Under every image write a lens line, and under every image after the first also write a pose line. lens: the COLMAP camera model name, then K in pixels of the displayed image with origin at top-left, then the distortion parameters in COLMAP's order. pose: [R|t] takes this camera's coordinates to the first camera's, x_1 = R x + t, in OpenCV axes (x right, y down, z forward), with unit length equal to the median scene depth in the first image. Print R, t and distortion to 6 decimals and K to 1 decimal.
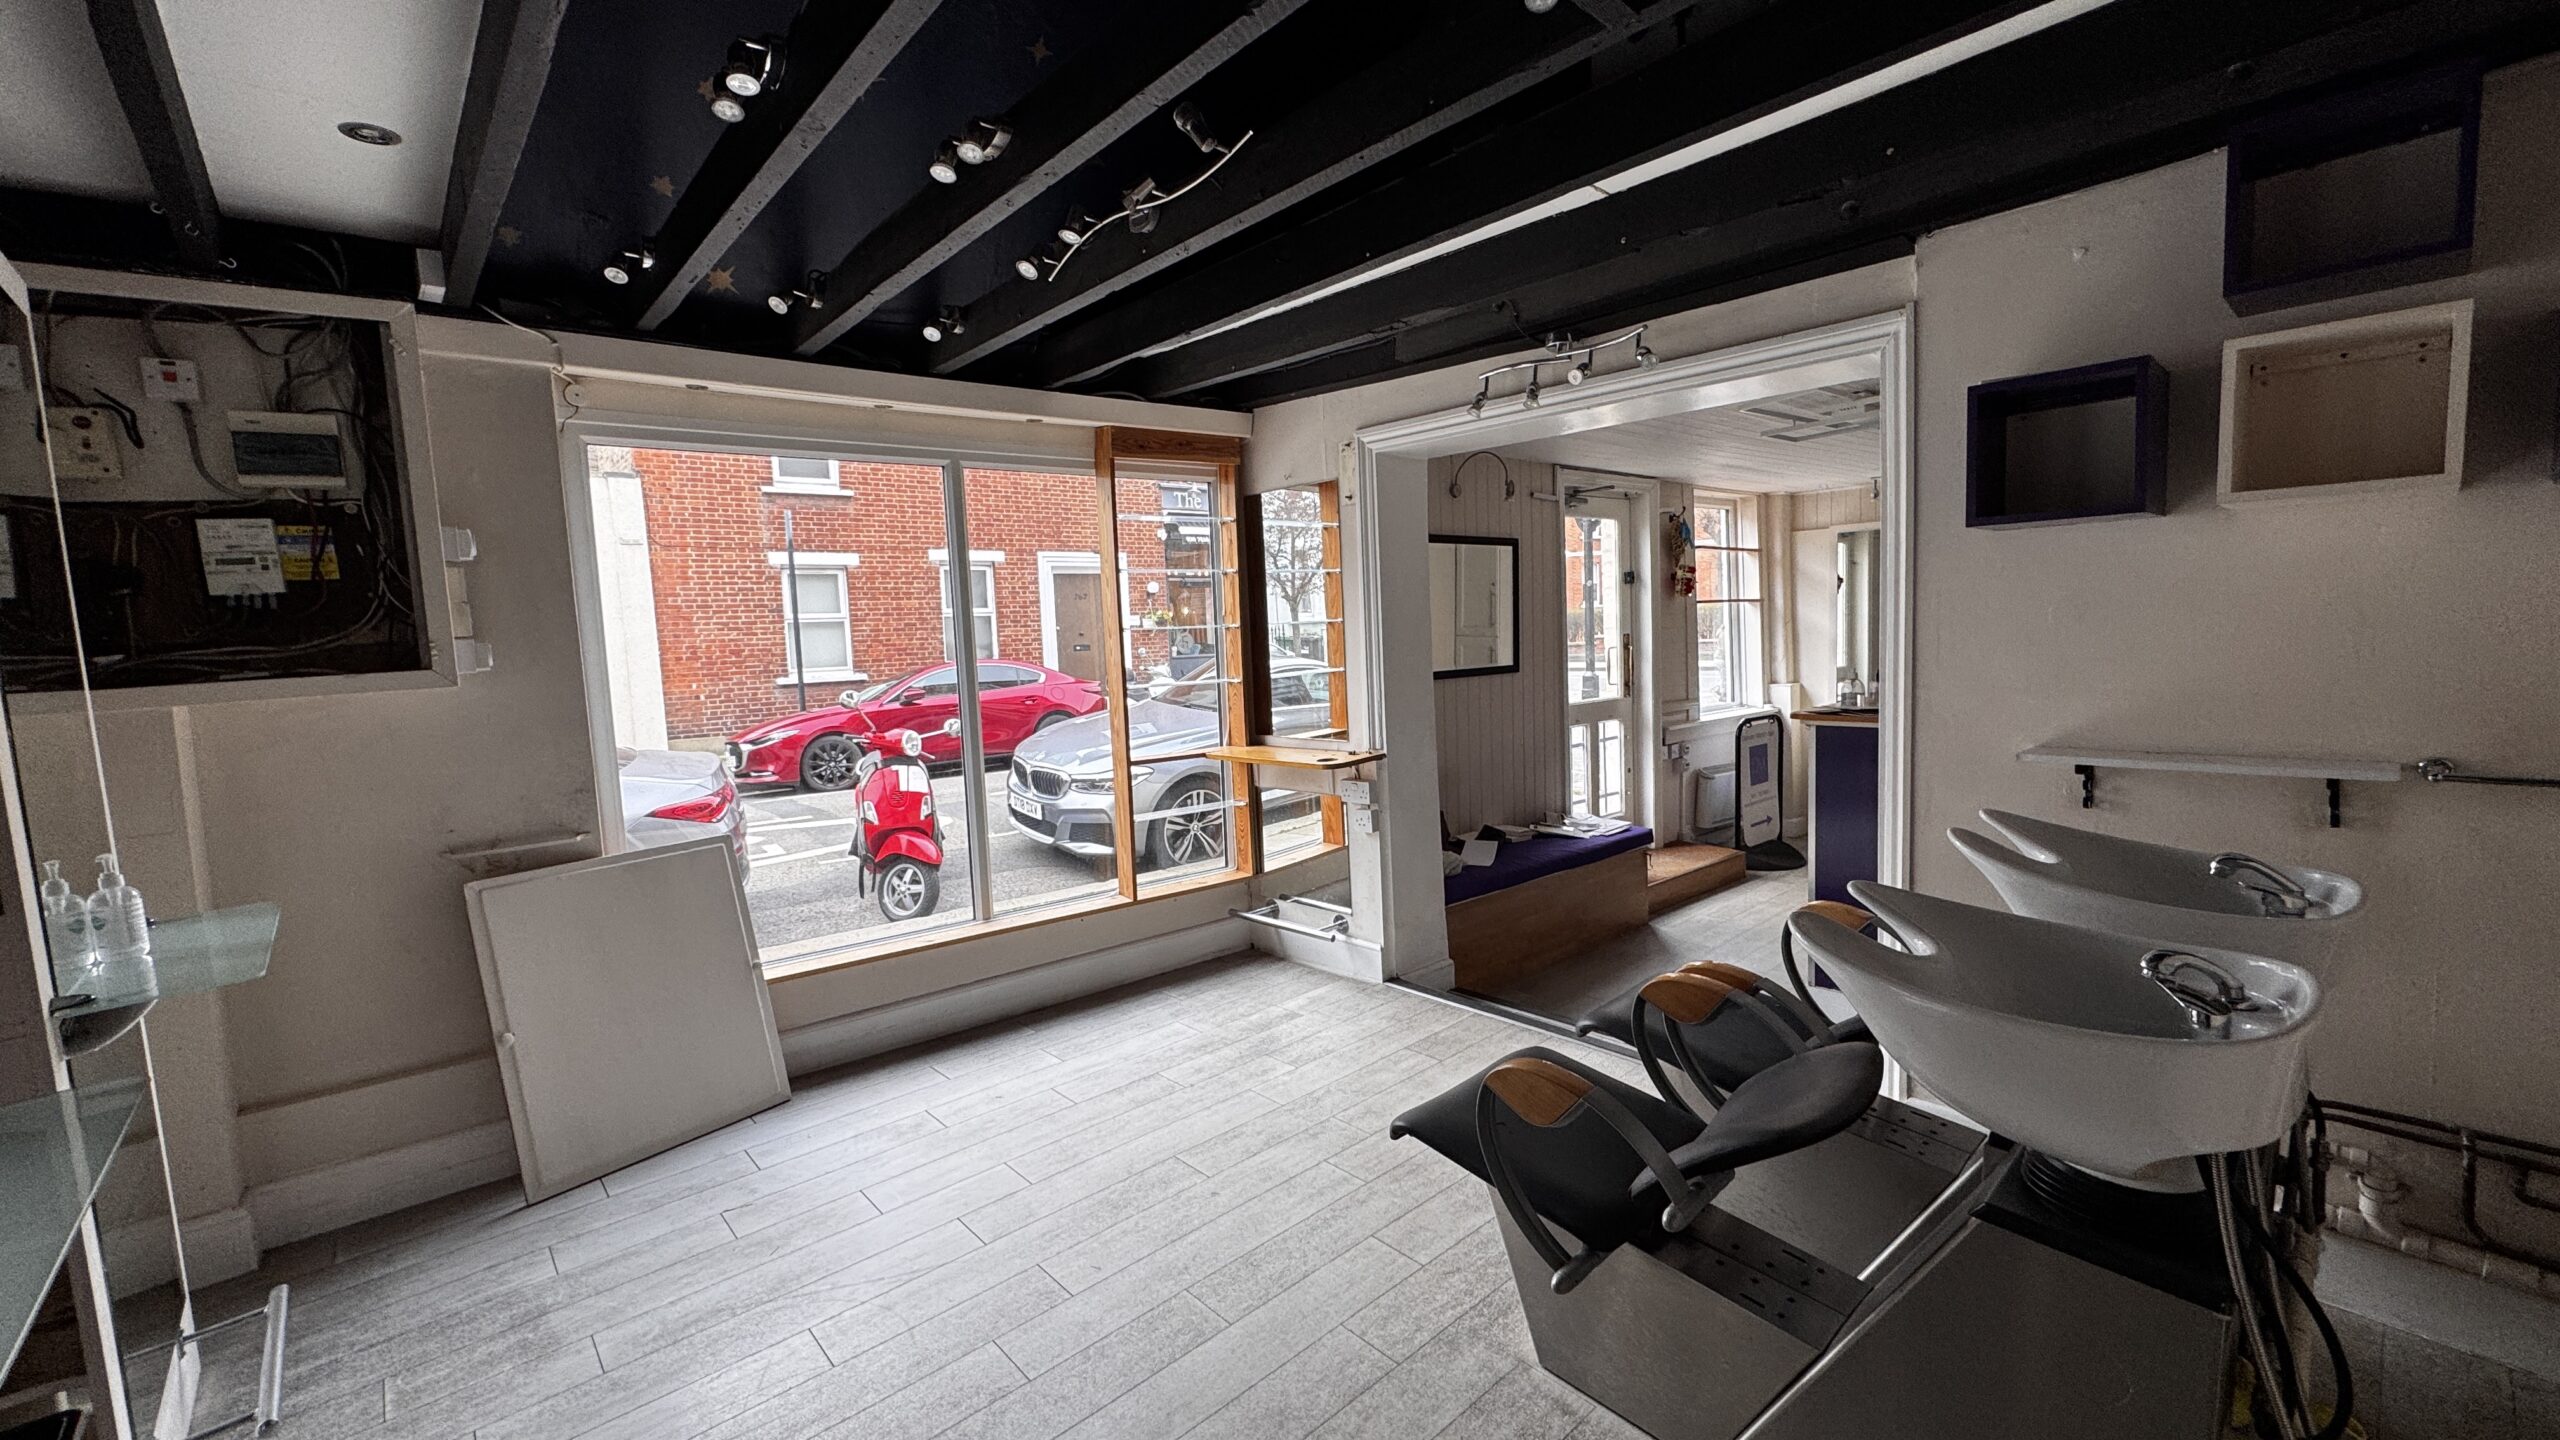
lens RADIAL K [[1019.1, 0, 1280.0], [0, 1019.1, 720.0], [0, 0, 1]] dist [0.000082, -0.000195]
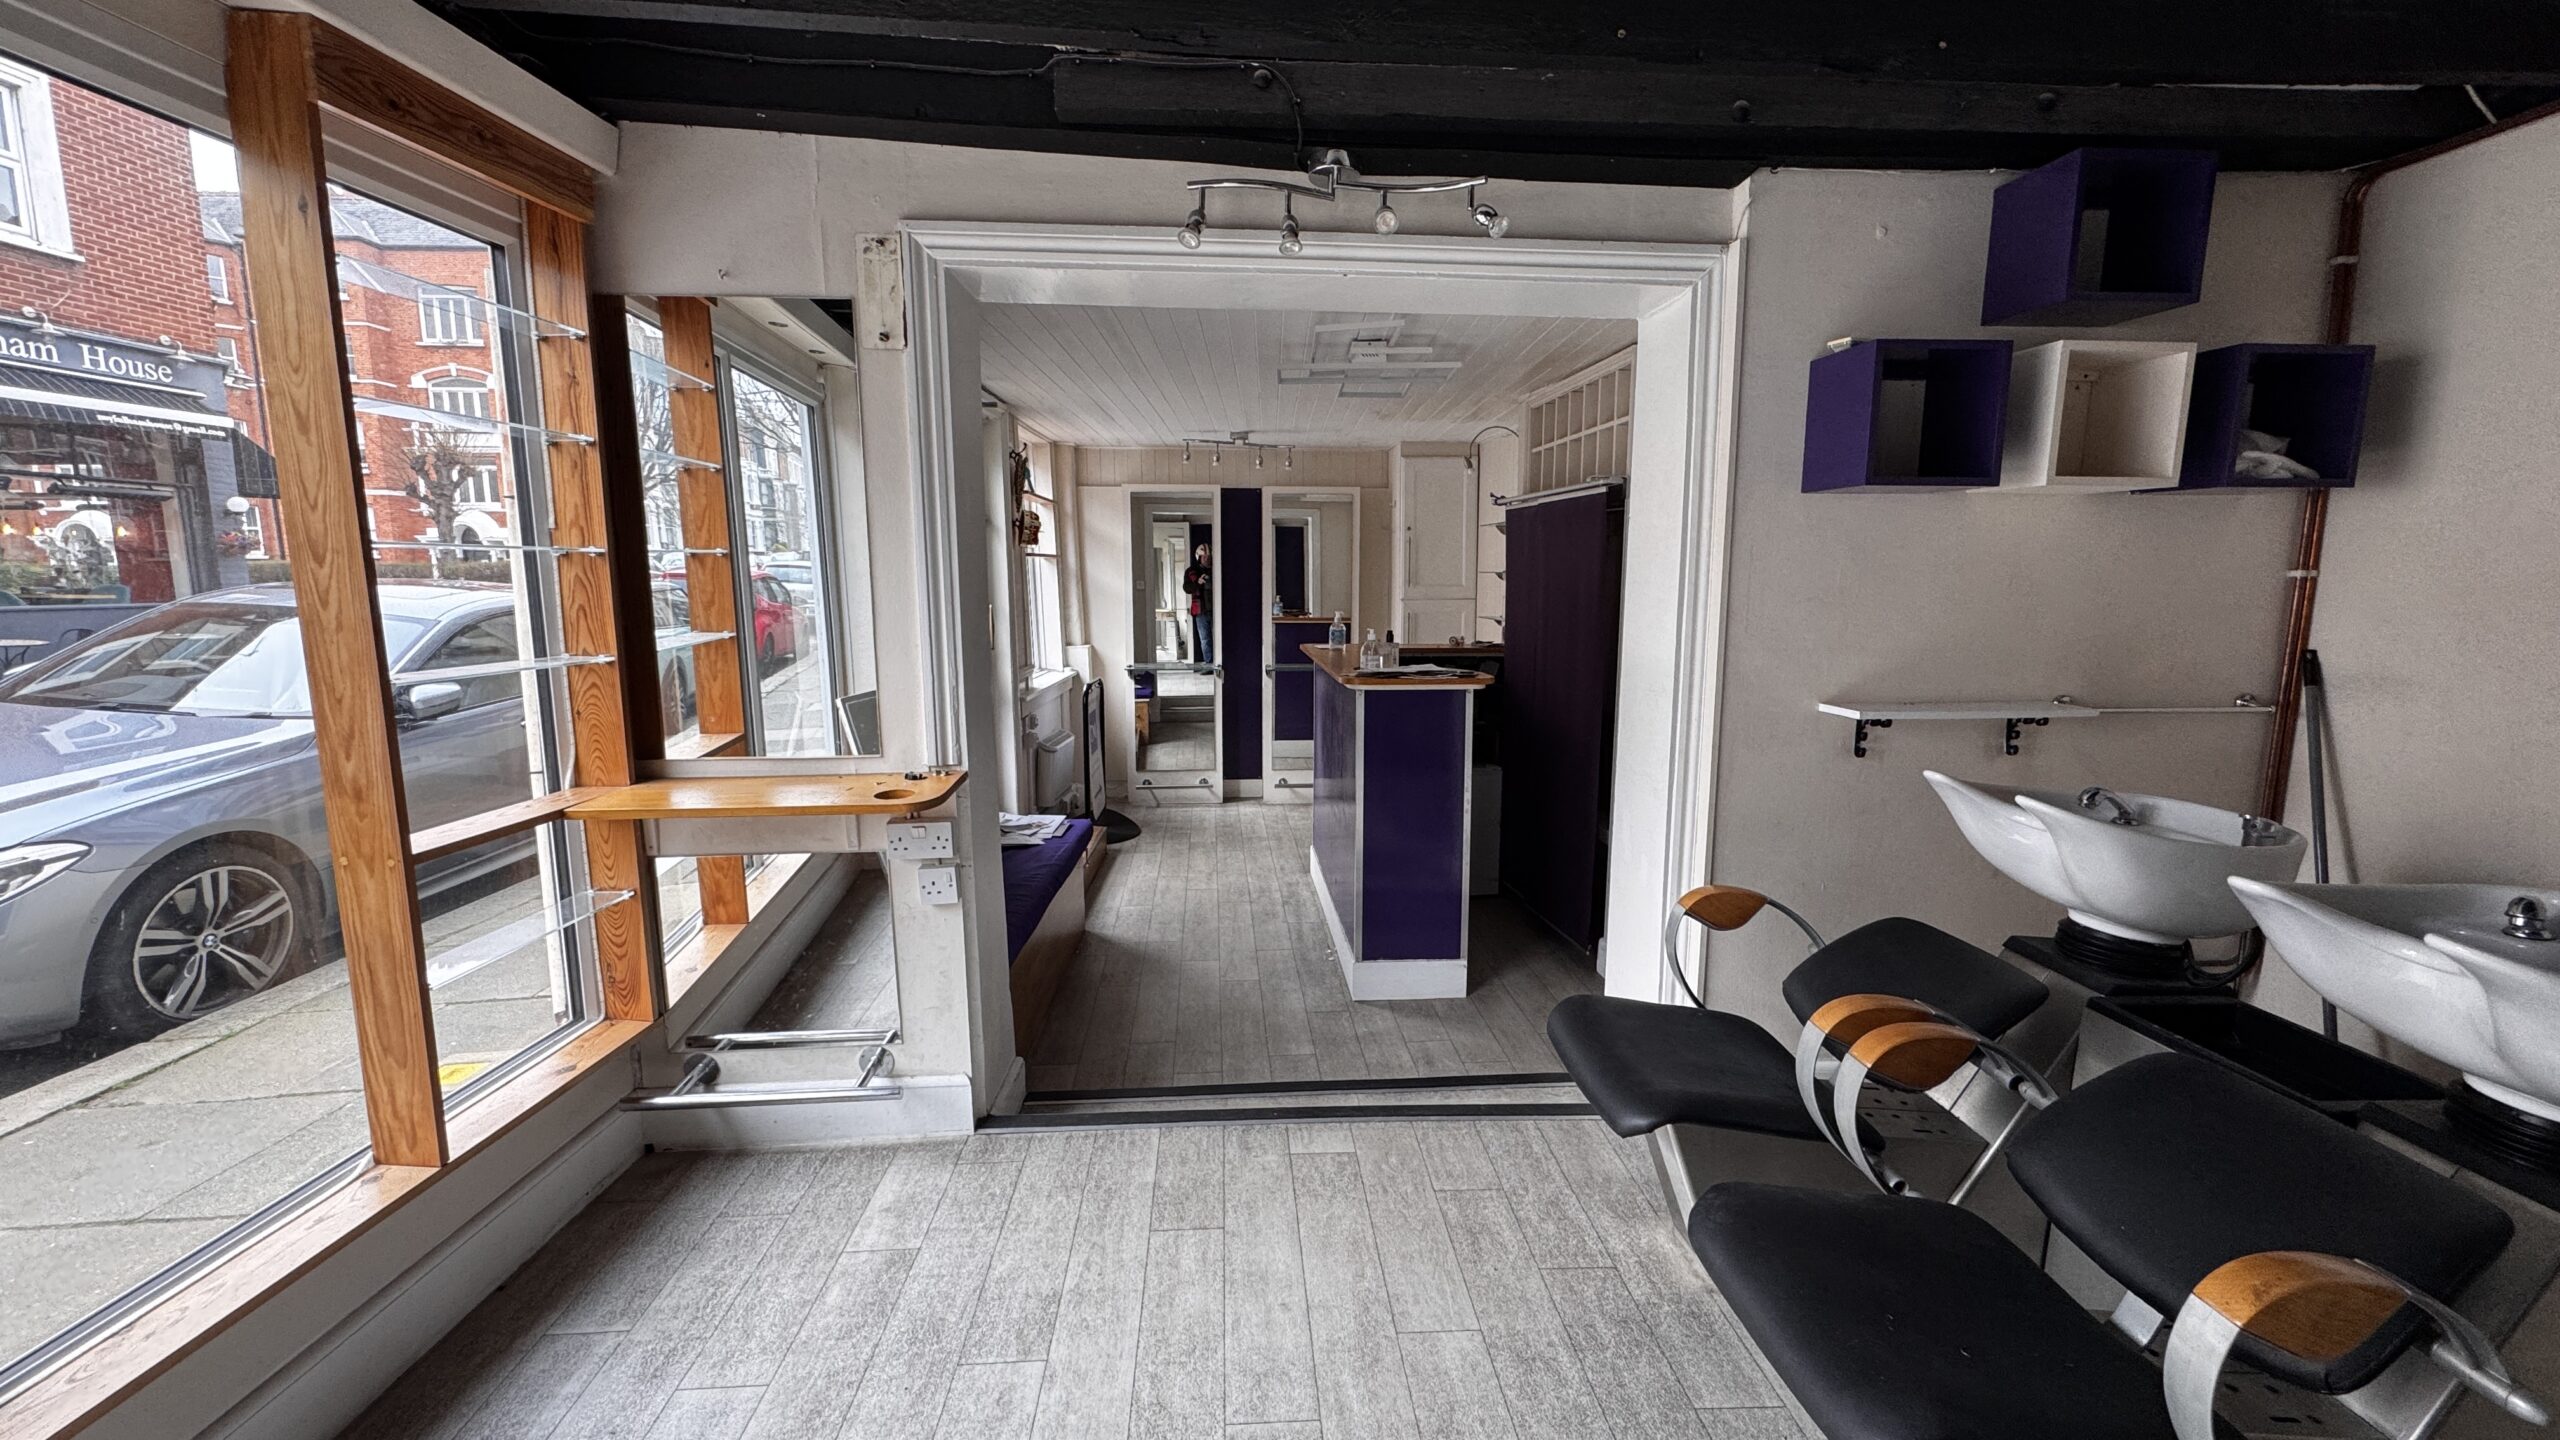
lens RADIAL K [[1019.1, 0, 1280.0], [0, 1019.1, 720.0], [0, 0, 1]] dist [0.000082, -0.000195]
pose [[0.625257, -0.074044, 0.776898, -0.250401], [0.044120, 0.997251, 0.059537, -0.026172], [-0.779170, -0.002949, 0.626805, 0.454186]]
